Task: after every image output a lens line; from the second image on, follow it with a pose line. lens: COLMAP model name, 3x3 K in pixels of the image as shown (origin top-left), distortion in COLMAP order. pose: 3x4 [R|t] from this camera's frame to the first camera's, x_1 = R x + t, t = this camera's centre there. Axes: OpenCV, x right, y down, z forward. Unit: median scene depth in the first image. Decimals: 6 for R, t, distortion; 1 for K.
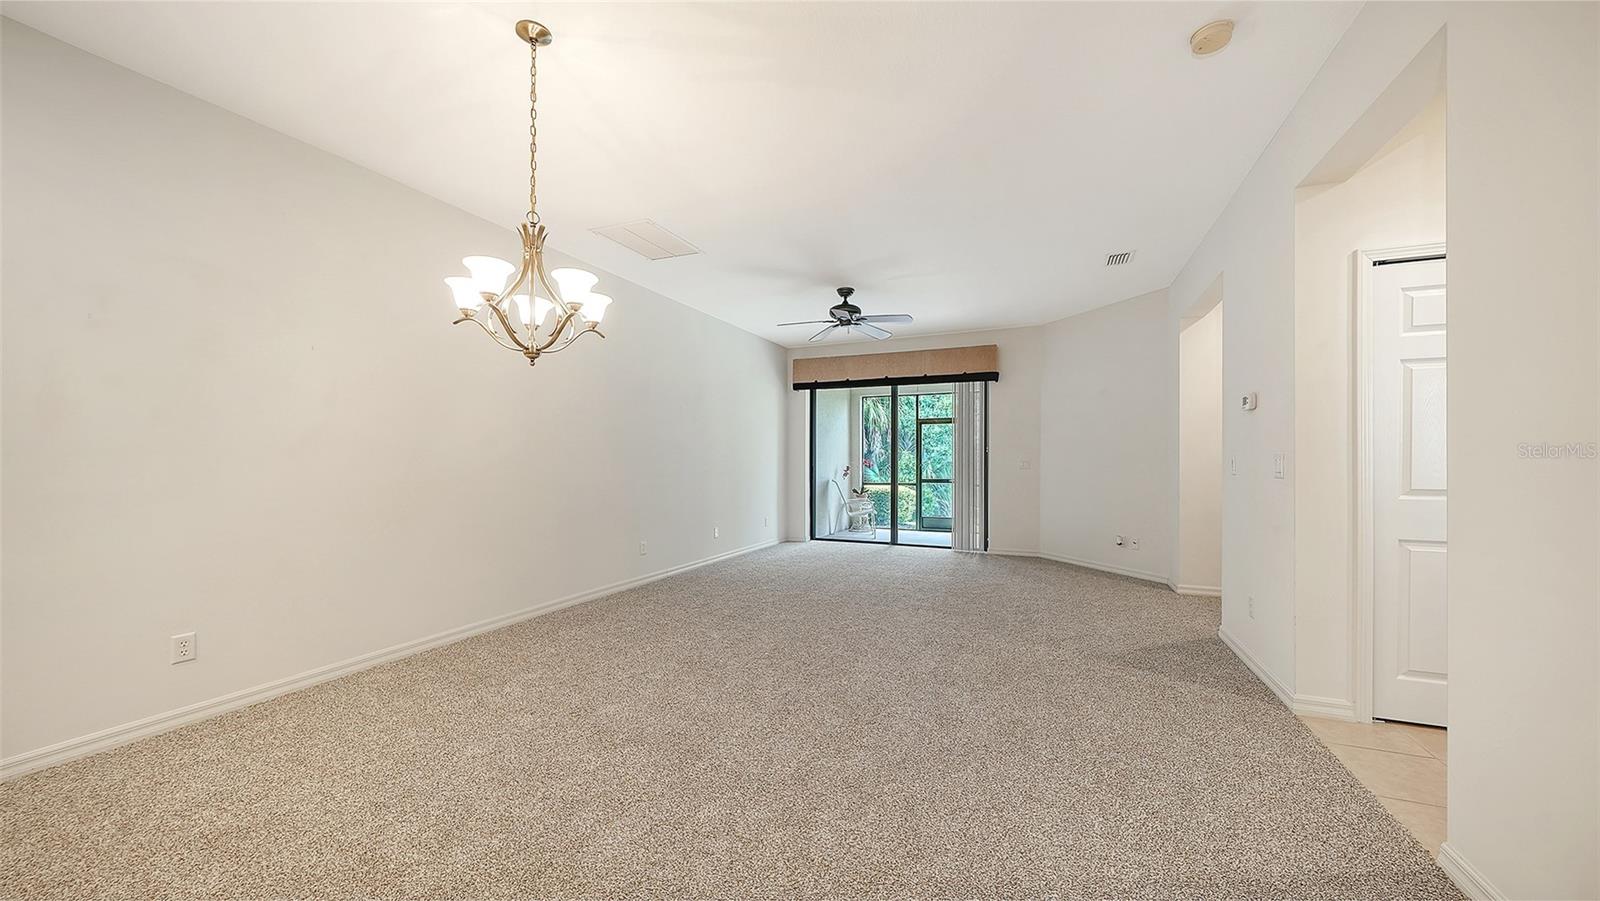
lens RADIAL K [[561.7, 0, 804.9], [0, 561.7, 459.9], [0, 0, 1]] dist [-0.000988, -0.000092]
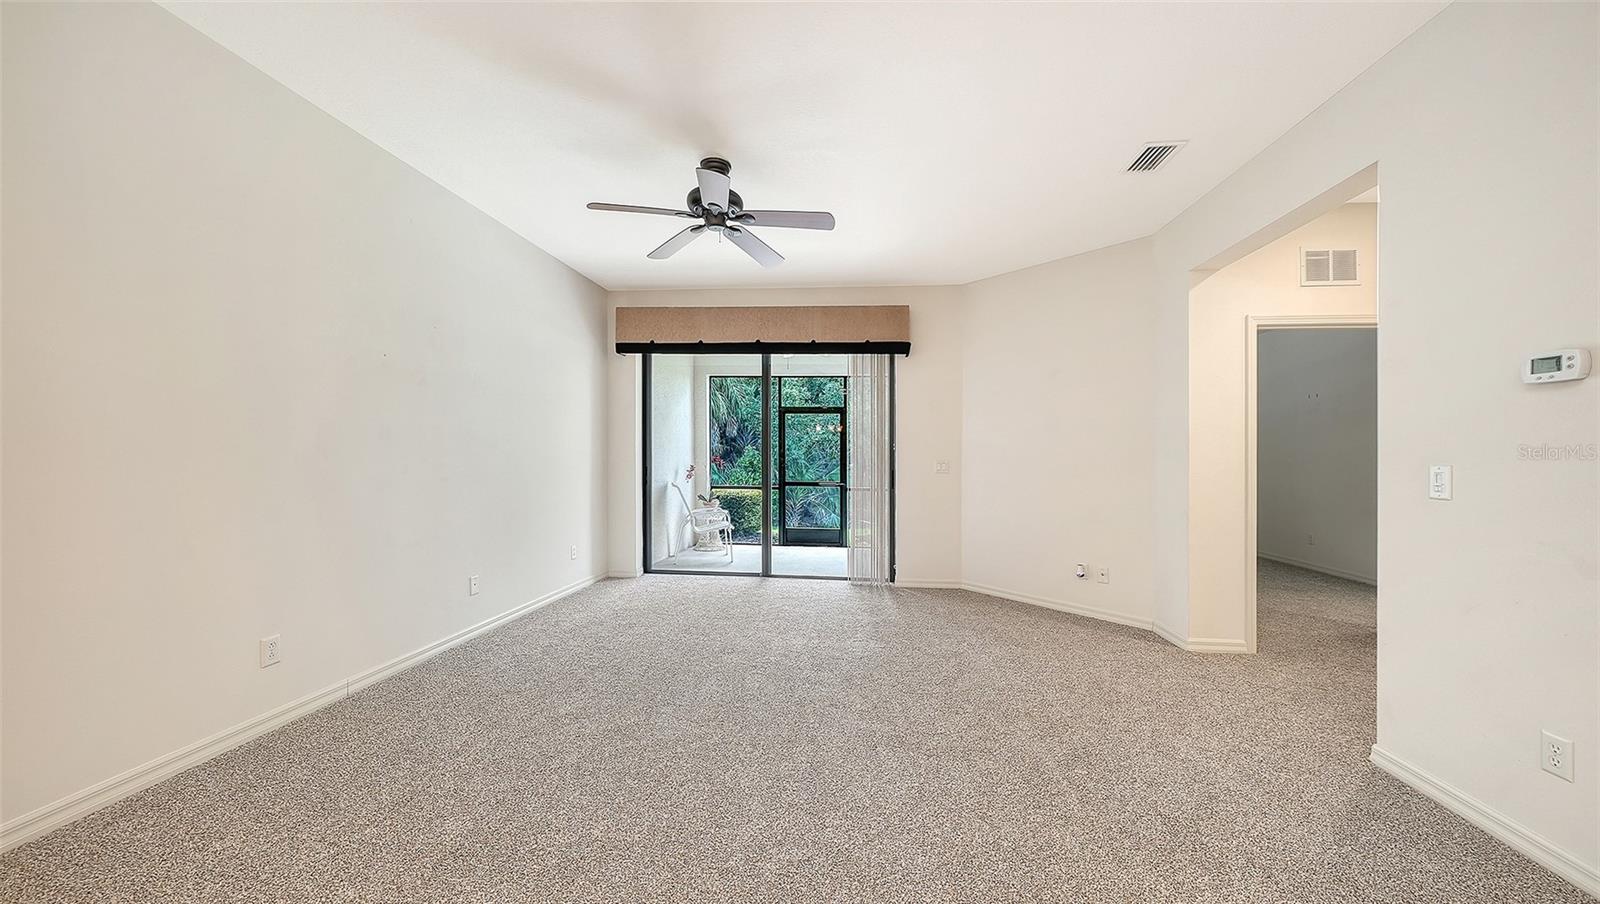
lens RADIAL K [[557.2, 0, 821.8], [0, 557.2, 479.9], [0, 0, 1]] dist [-0.000286, -0.000015]
pose [[0.943900, -0.003835, 0.330211, -0.010522], [-0.010887, 0.999028, 0.042724, -0.004591], [-0.330053, -0.043922, 0.942940, 0.328552]]
